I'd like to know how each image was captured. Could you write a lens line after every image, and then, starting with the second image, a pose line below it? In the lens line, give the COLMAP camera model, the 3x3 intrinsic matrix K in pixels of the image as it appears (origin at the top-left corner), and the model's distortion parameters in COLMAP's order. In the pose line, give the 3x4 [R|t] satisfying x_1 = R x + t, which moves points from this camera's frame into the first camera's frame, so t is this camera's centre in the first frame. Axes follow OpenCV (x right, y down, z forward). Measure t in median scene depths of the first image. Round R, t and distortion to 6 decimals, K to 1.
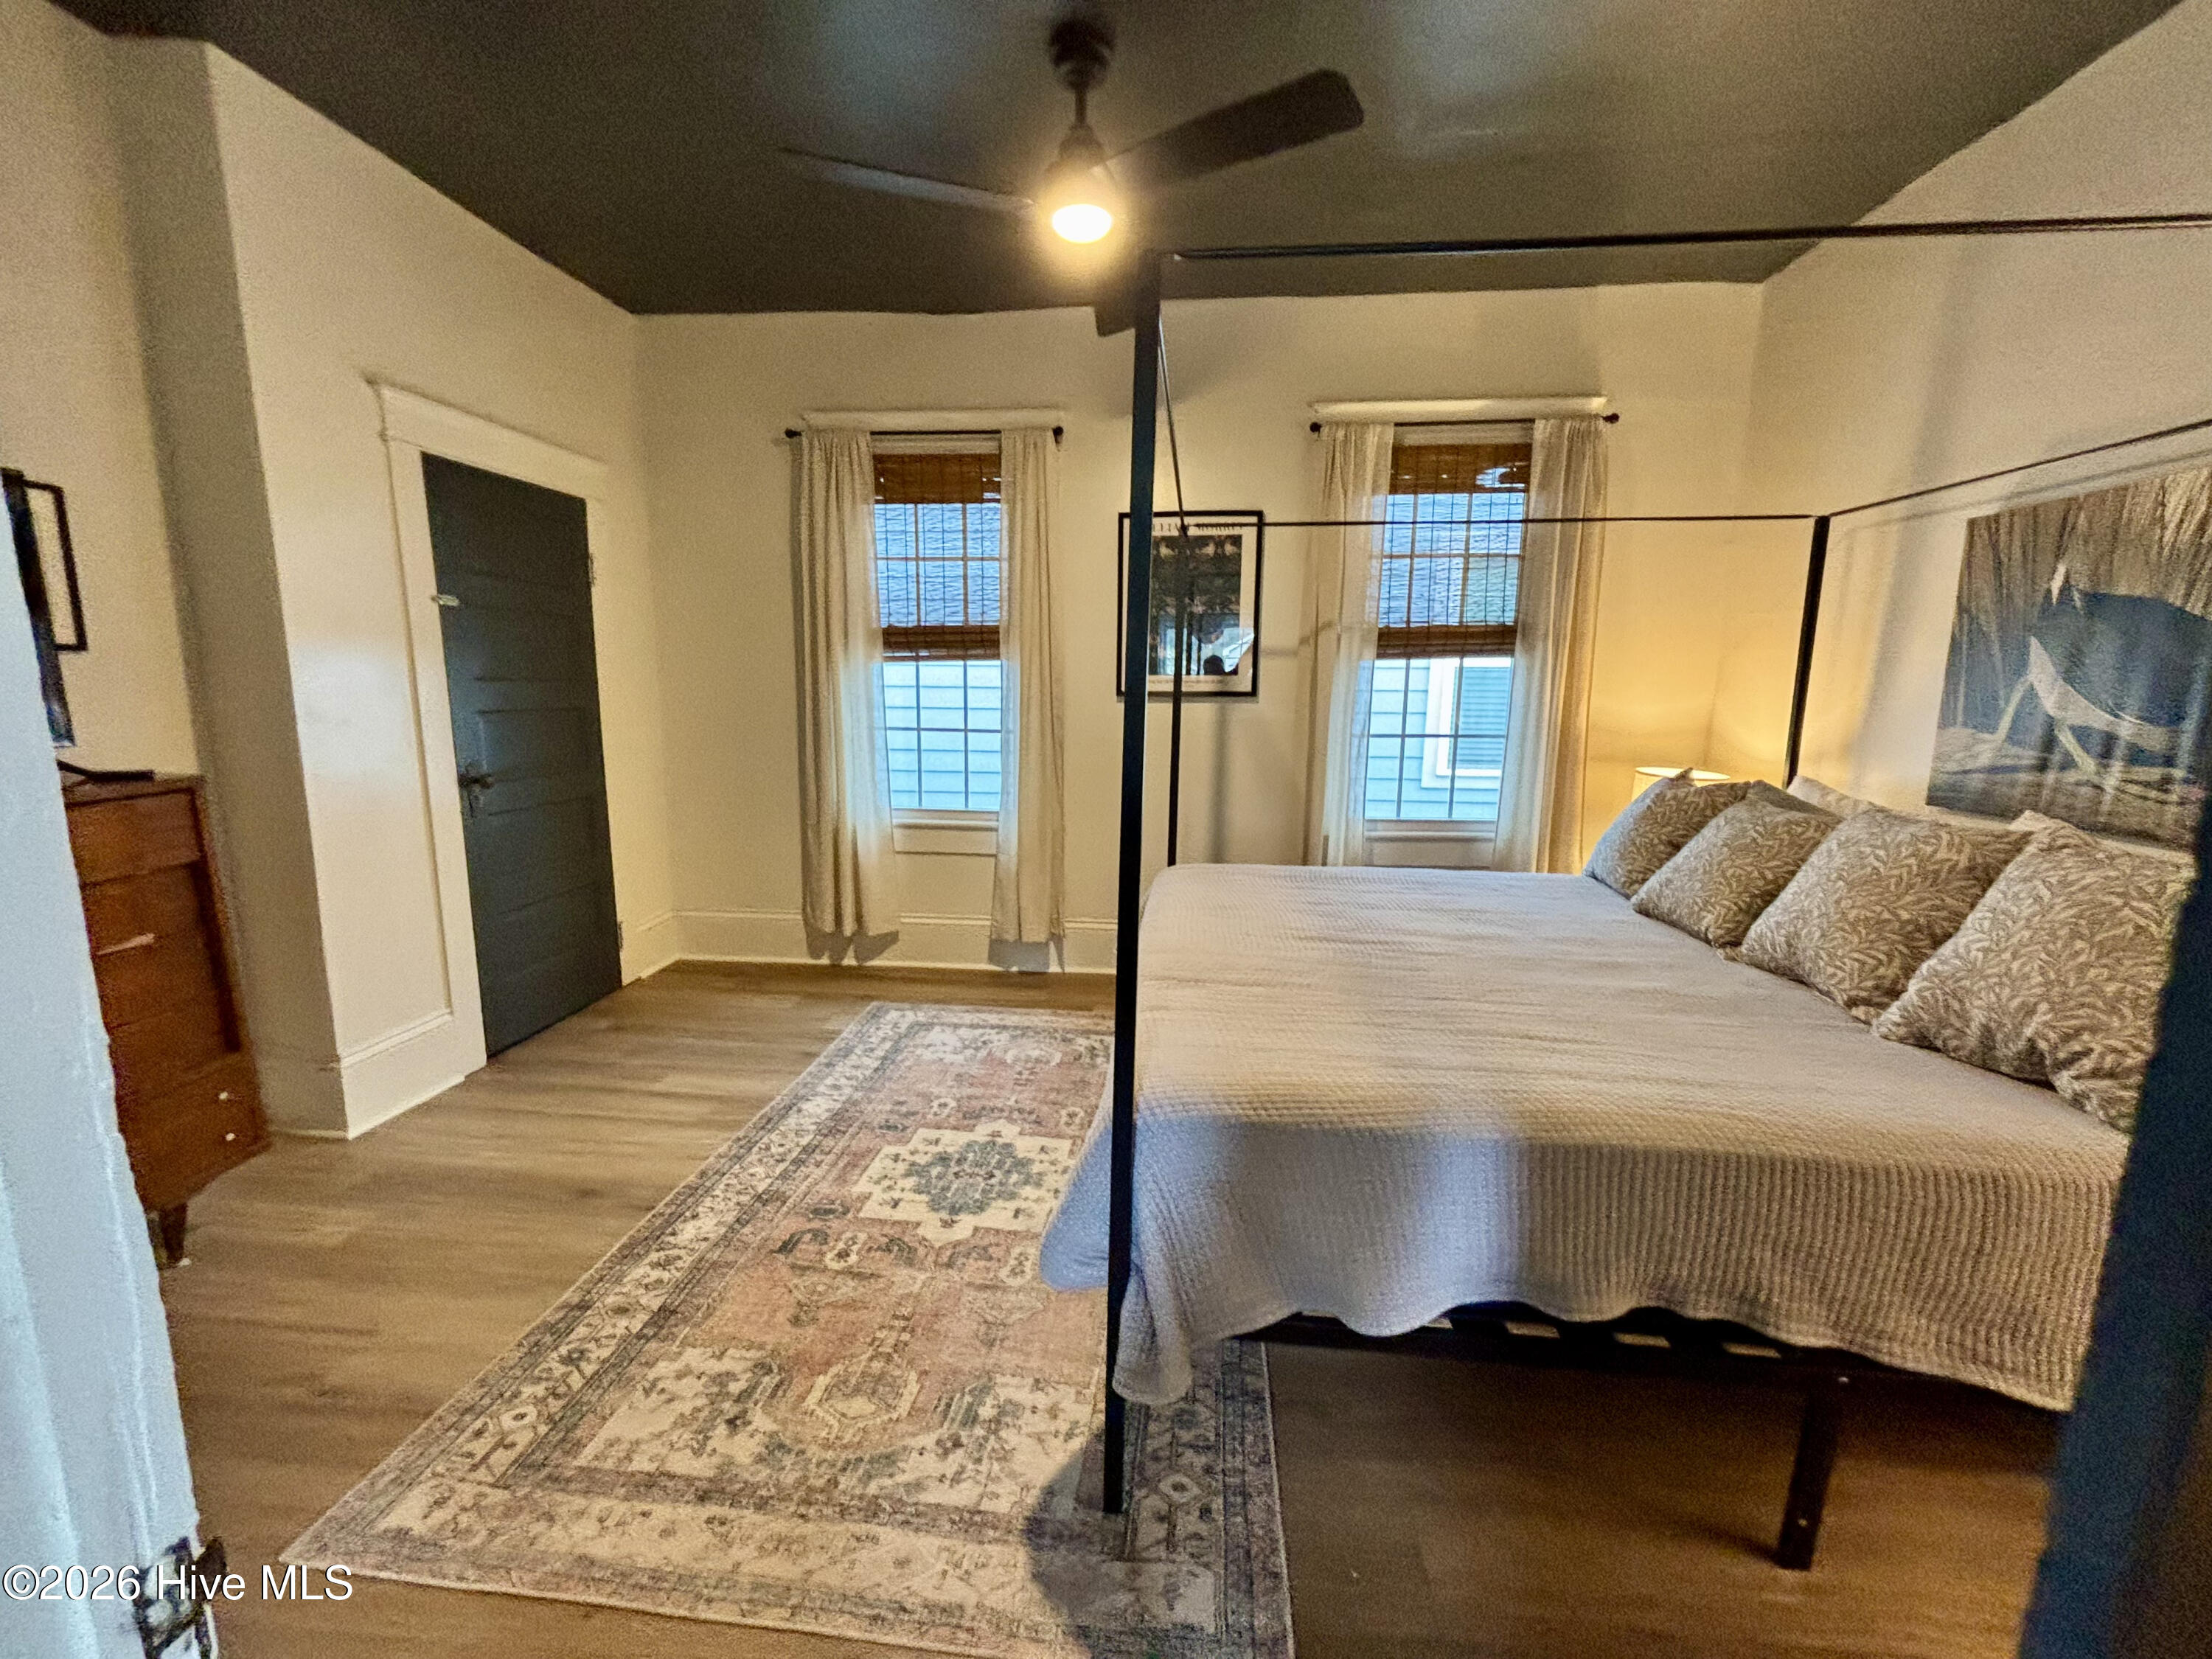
lens RADIAL K [[891.6, 0, 1127.7], [0, 891.6, 836.4], [0, 0, 1]] dist [-0.000155, -0.000143]
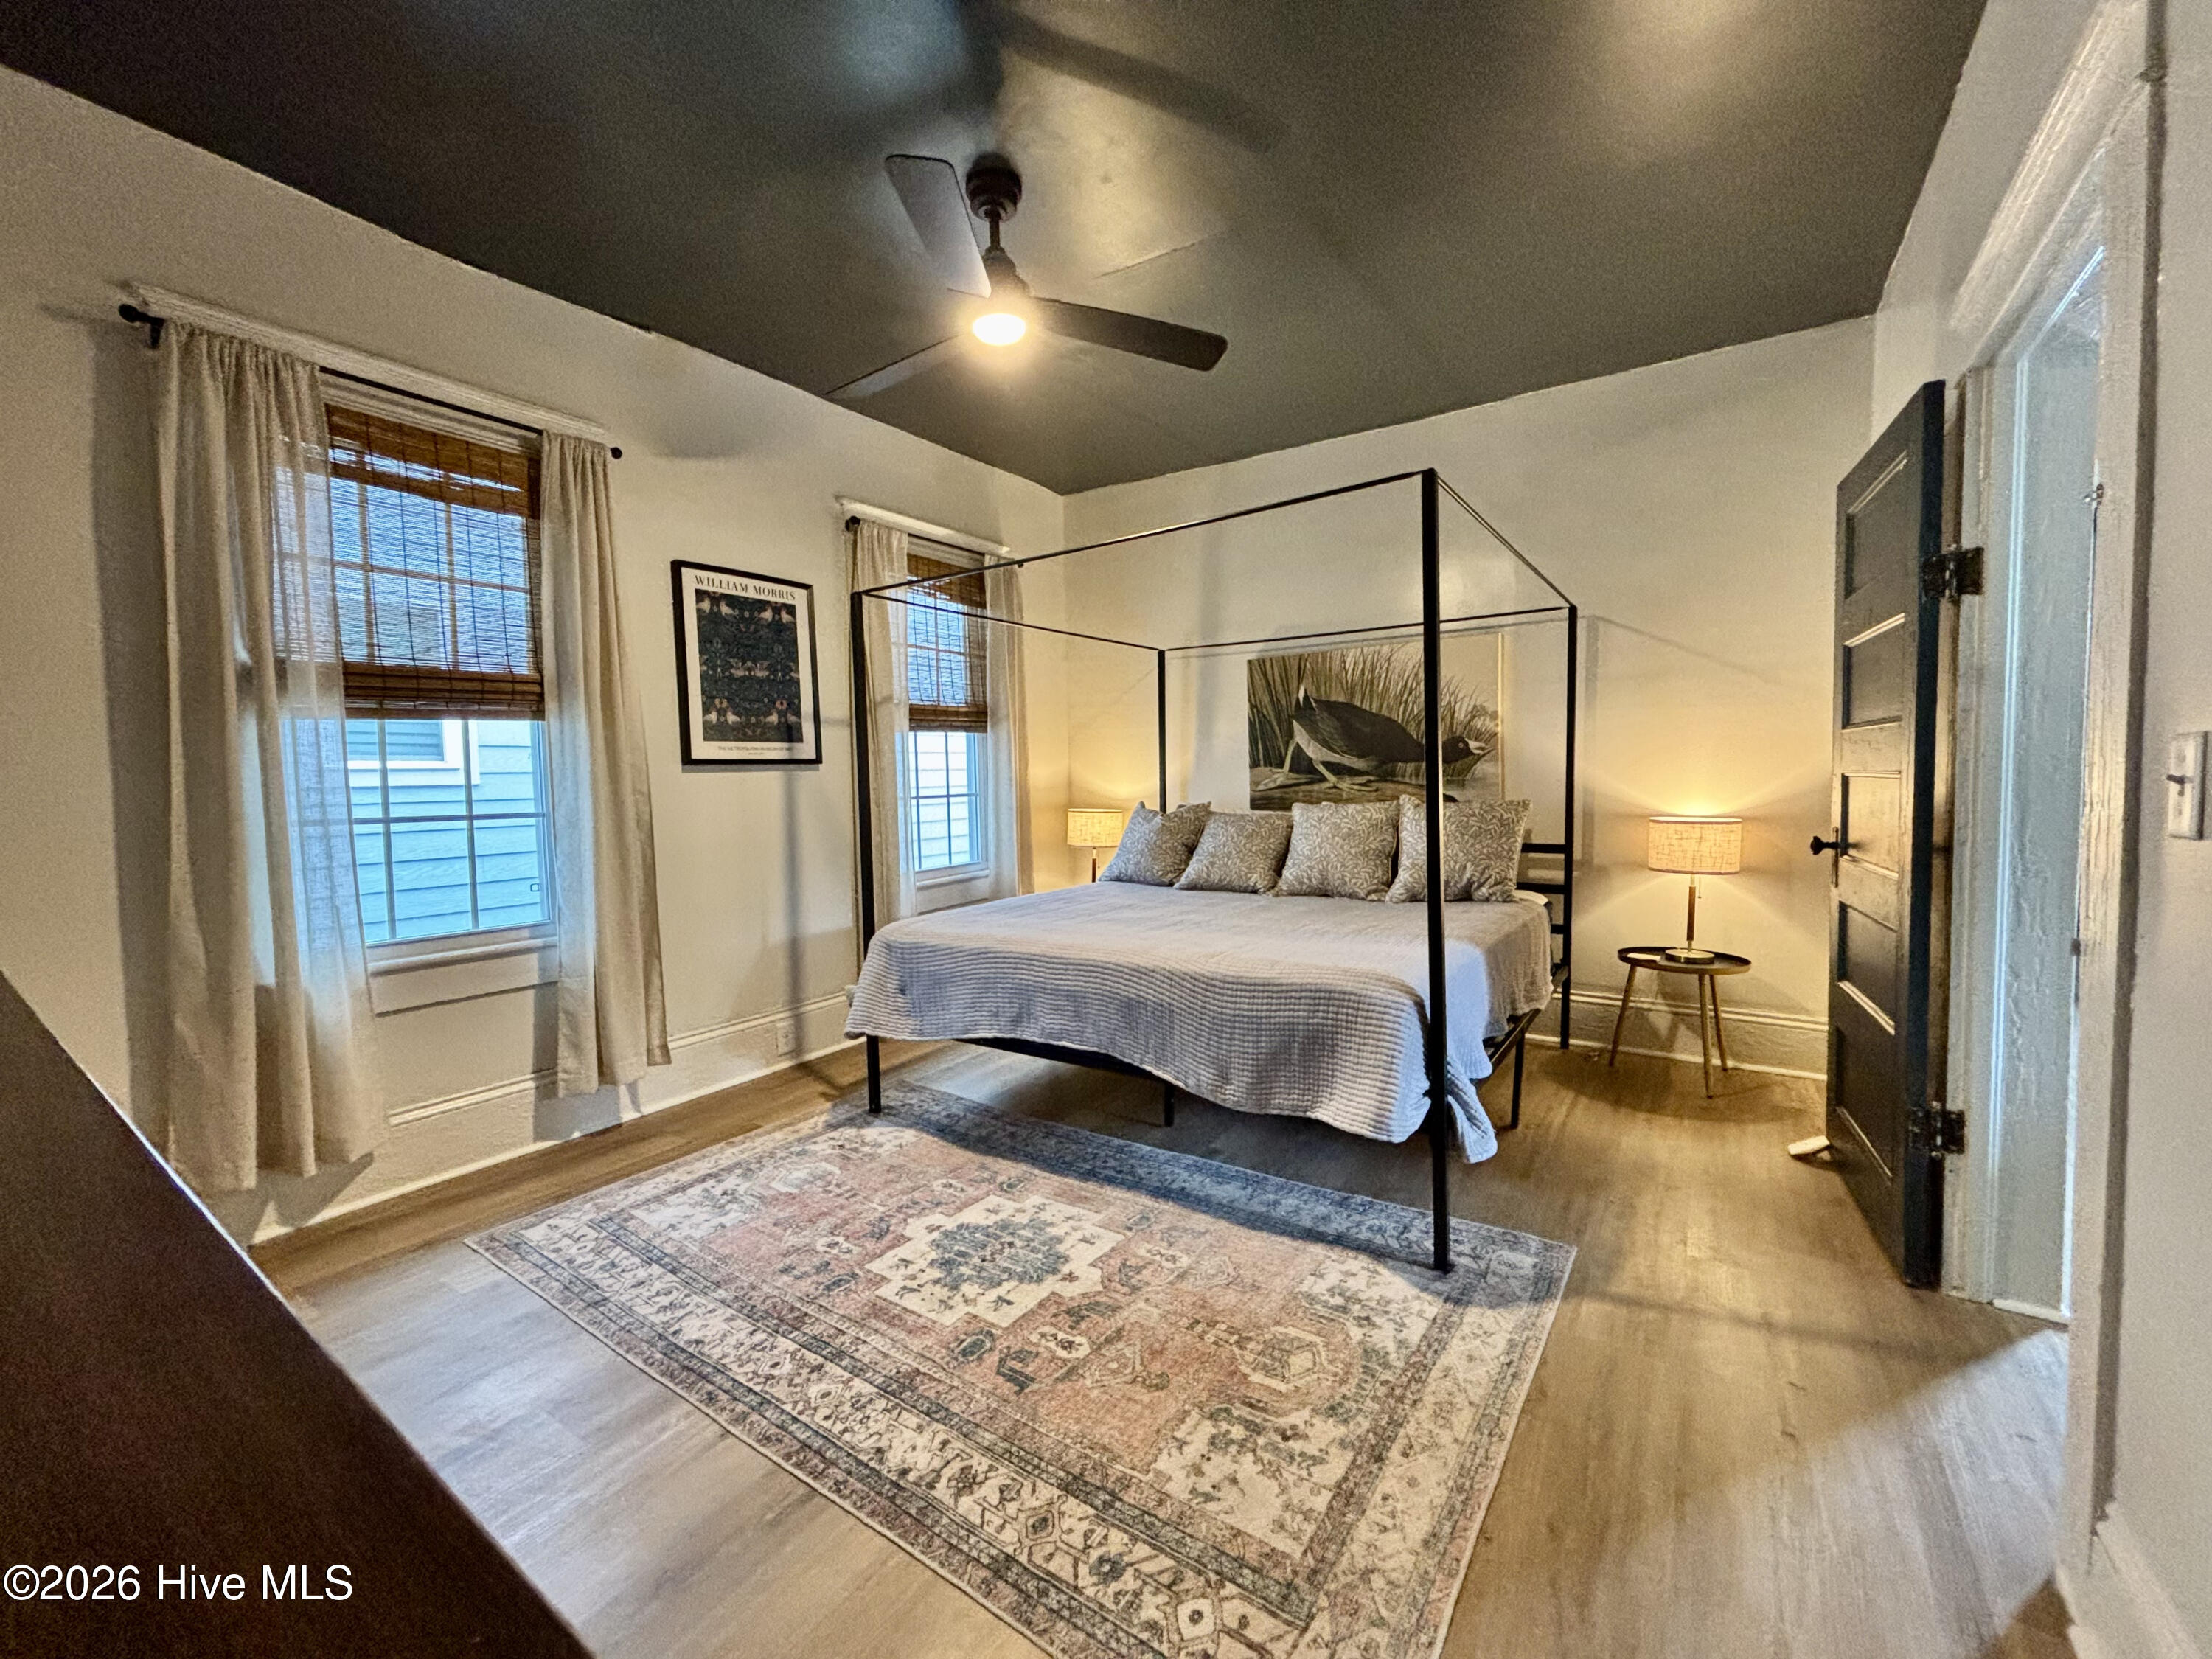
lens RADIAL K [[890.4, 0, 1098.1], [0, 890.4, 827.1], [0, 0, 1]] dist [0.014403, -0.005218]
pose [[0.492403, -0.067760, 0.867726, -0.938131], [0.174767, 0.984357, -0.022307, -0.015782], [-0.852640, 0.162634, 0.496543, 0.396490]]
